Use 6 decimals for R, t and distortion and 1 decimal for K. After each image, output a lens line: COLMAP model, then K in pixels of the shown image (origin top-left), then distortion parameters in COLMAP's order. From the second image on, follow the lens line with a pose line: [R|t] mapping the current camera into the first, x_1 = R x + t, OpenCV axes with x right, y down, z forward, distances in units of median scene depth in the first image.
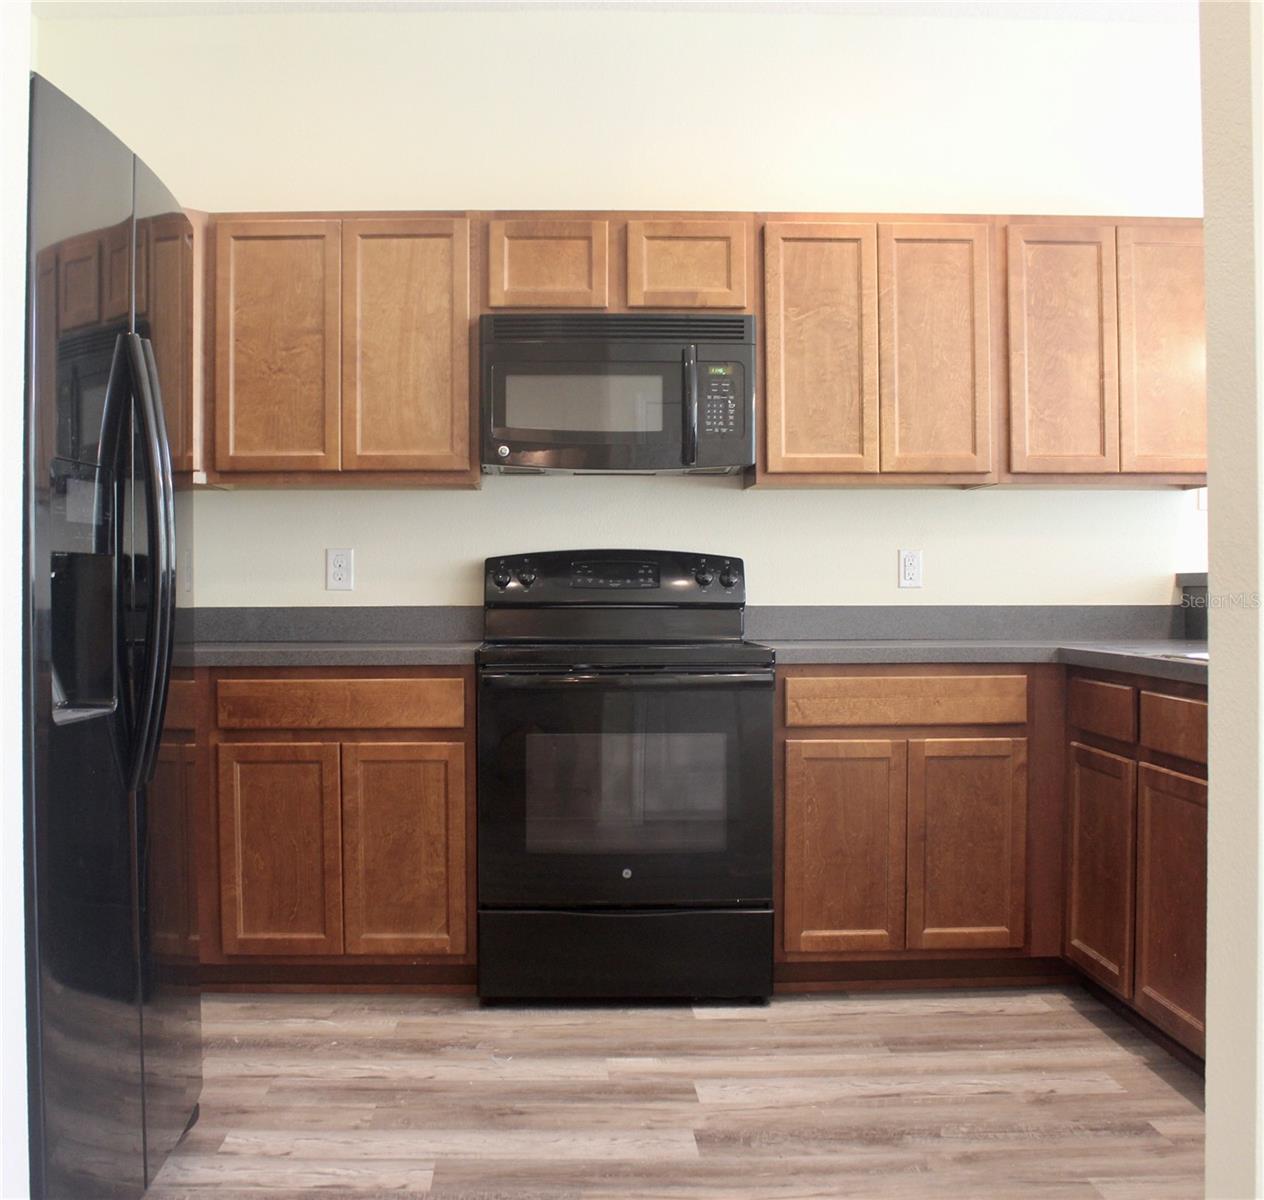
lens RADIAL K [[1493.0, 0, 632.4], [0, 1493.0, 603.0], [0, 0, 1]] dist [-0.019545, 0.000000]
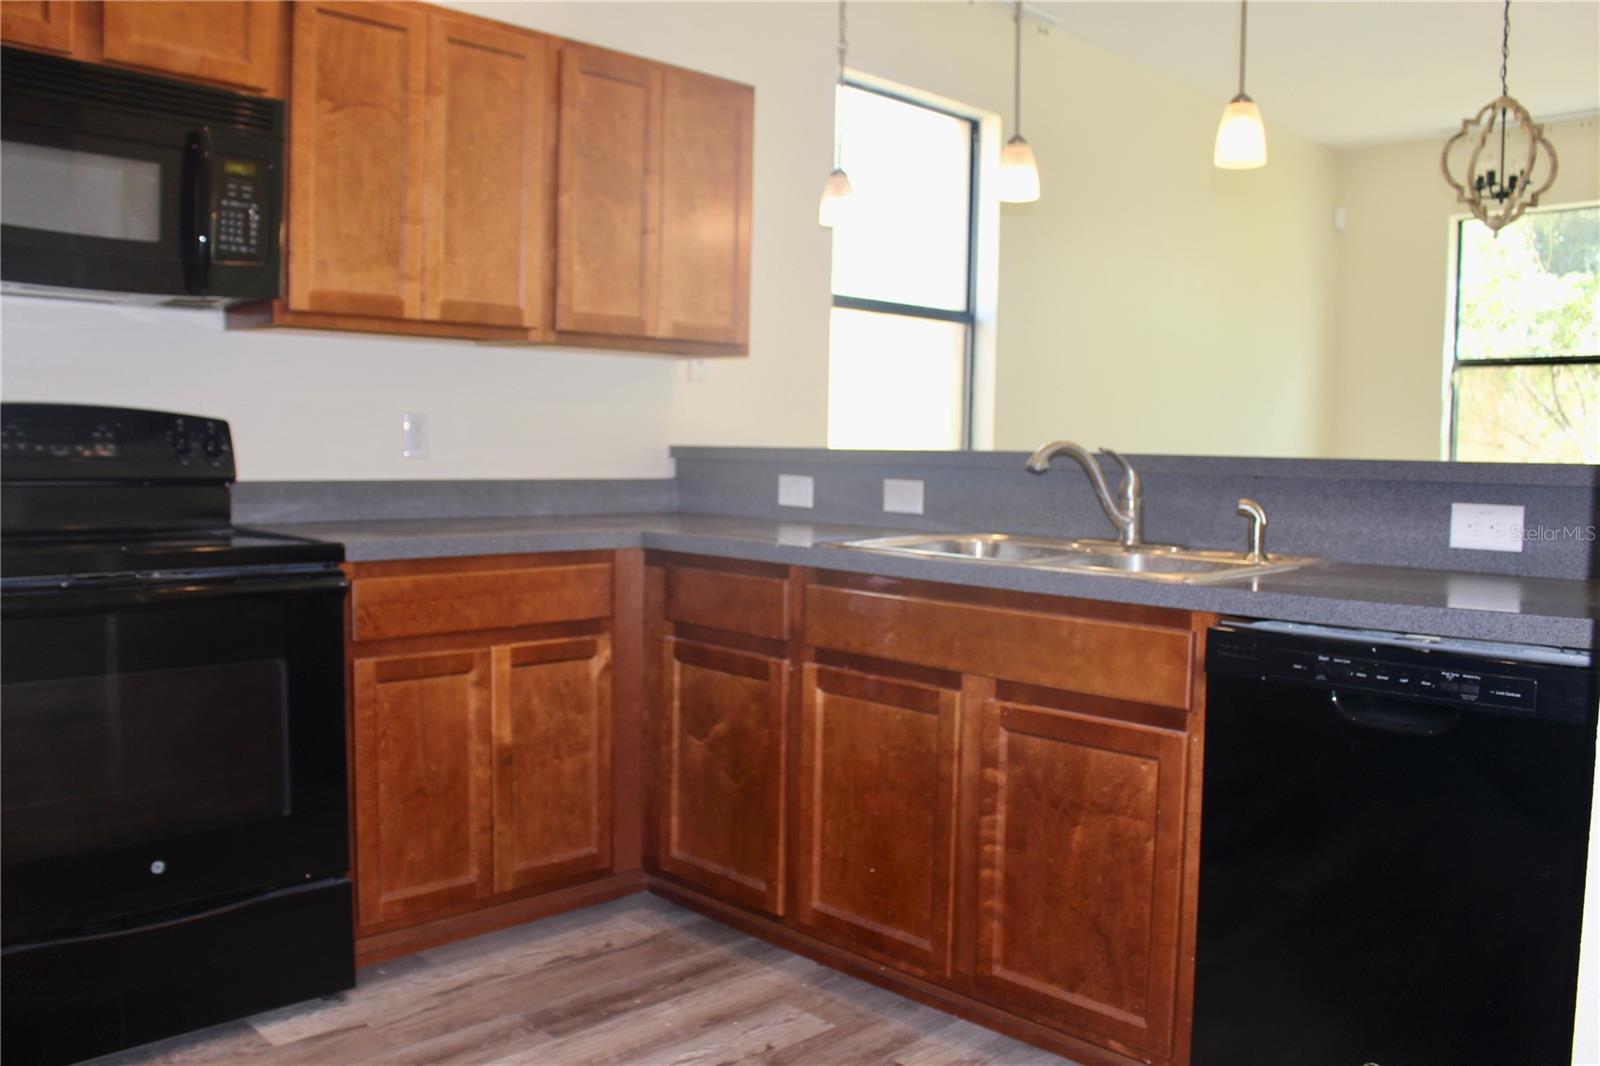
lens RADIAL K [[1346.9, 0, 797.4], [0, 1346.9, 521.2], [0, 0, 1]] dist [-0.085988, 0.039149]
pose [[0.759859, -0.021643, 0.649728, -0.167112], [-0.016470, 0.998484, 0.052522, -0.019932], [-0.649879, -0.050611, 0.758350, 0.320054]]
